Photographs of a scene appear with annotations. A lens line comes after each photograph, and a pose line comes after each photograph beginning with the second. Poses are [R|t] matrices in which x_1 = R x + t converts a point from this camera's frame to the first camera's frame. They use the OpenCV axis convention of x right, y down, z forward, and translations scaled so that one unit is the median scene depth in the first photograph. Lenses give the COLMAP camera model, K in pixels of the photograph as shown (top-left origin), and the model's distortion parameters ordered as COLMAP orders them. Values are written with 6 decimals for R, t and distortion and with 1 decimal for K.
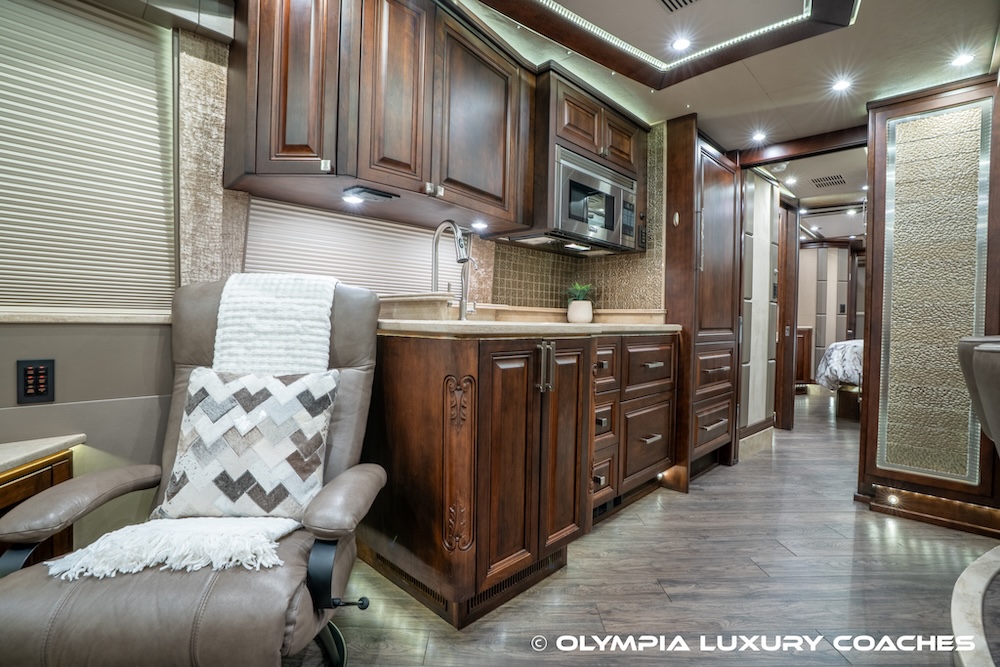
lens RADIAL K [[466.1, 0, 501.5], [0, 466.1, 329.7], [0, 0, 1]] dist [-0.068948, 0.025851]
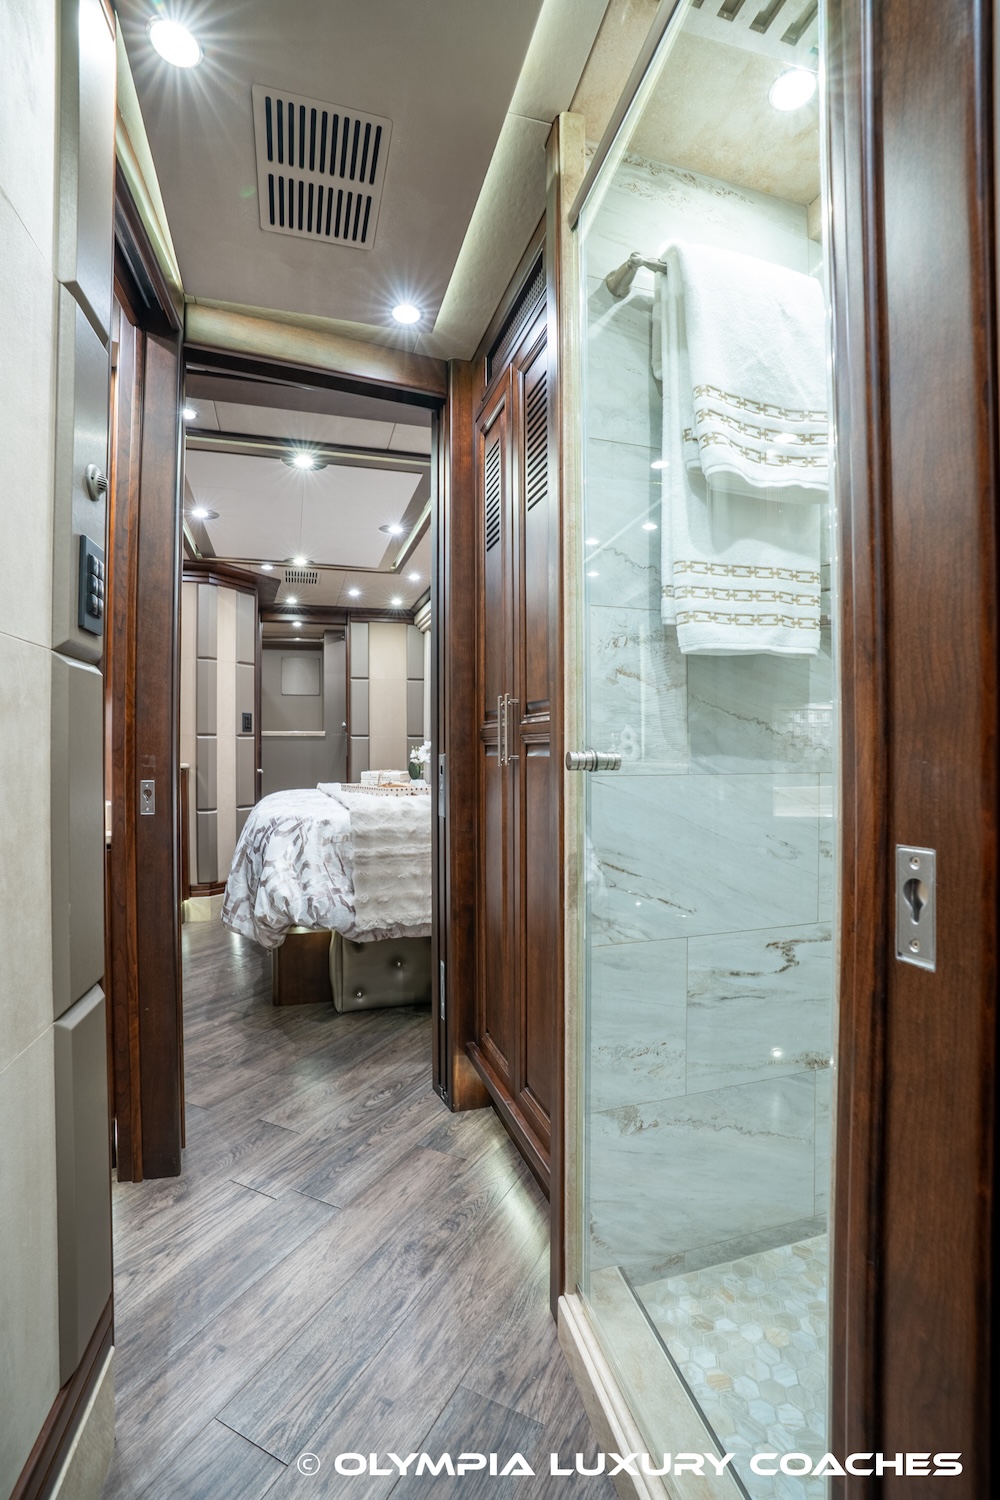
lens RADIAL K [[699.1, 0, 511.9], [0, 699.1, 751.8], [0, 0, 1]] dist [-0.068948, 0.025851]
pose [[0.472760, -0.017553, 0.881017, 0.728251], [0.028222, 0.999590, 0.004772, -0.035521], [-0.880739, 0.022608, 0.473061, 1.202158]]
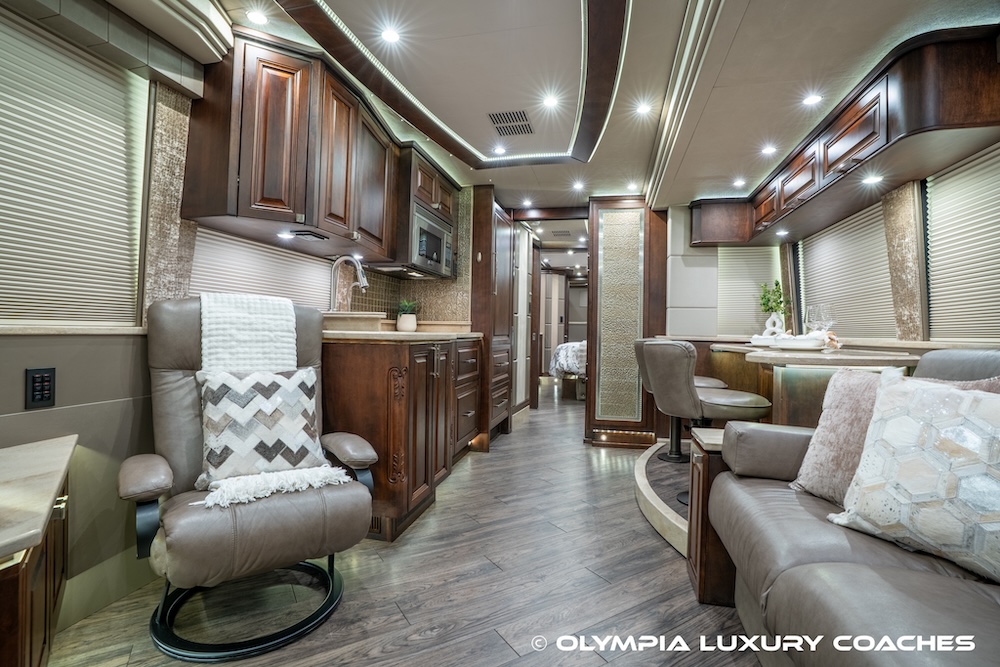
lens RADIAL K [[466.1, 0, 500.9], [0, 466.1, 330.1], [0, 0, 1]] dist [-0.068948, 0.025851]
pose [[0.855474, -0.000848, 0.517846, -0.354364], [0.007583, 0.999912, -0.010888, -0.003394], [-0.517791, 0.013241, 0.855405, -0.290561]]
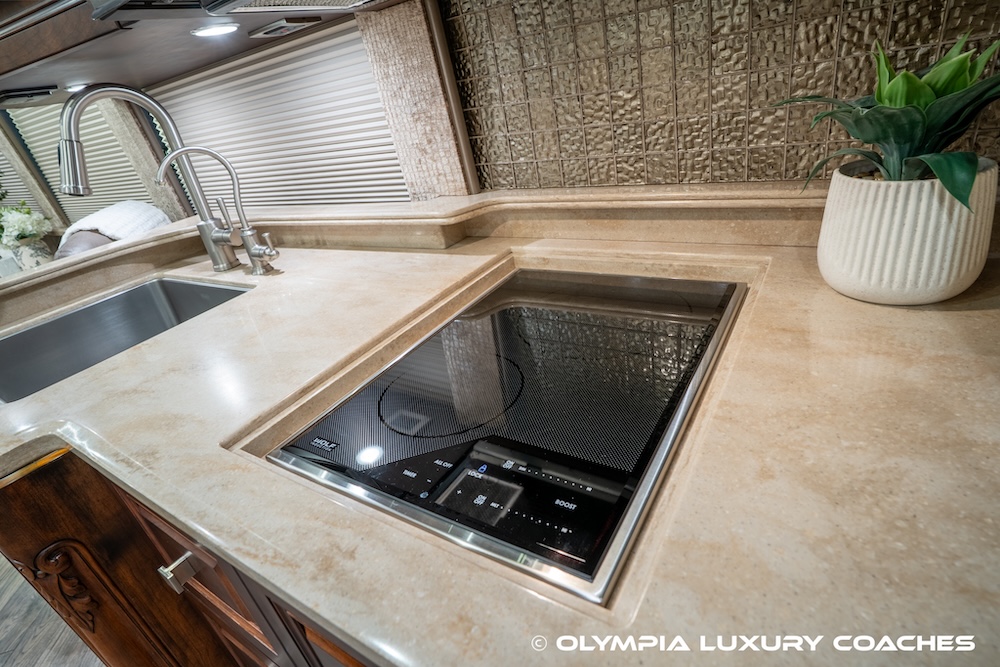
lens RADIAL K [[506.8, 0, 498.5], [0, 506.8, 327.0], [0, 0, 1]] dist [-0.023387, 0.001877]
pose [[0.188519, 0.398803, -0.897450, 0.424061], [0.159128, 0.889355, 0.428632, -0.142563], [0.969092, -0.223615, 0.104199, 1.075910]]
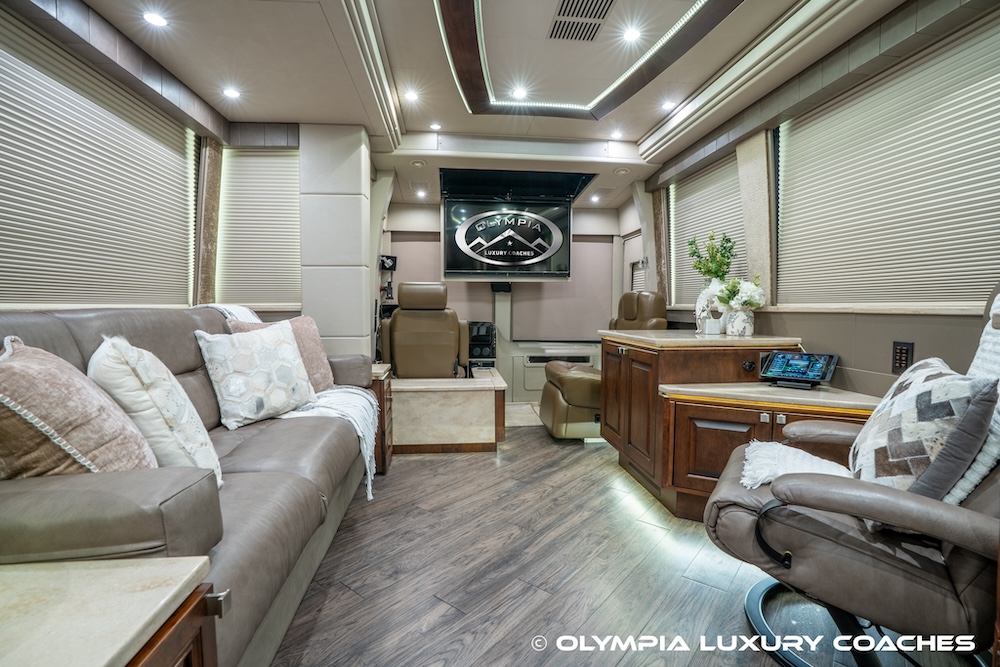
lens RADIAL K [[466.1, 0, 499.0], [0, 466.1, 326.5], [0, 0, 1]] dist [-0.068948, 0.025851]
pose [[-0.637947, 0.015850, -0.769917, 0.411111], [-0.025158, 0.998826, 0.041408, -0.001906], [0.769669, 0.045786, -0.636799, 0.507254]]
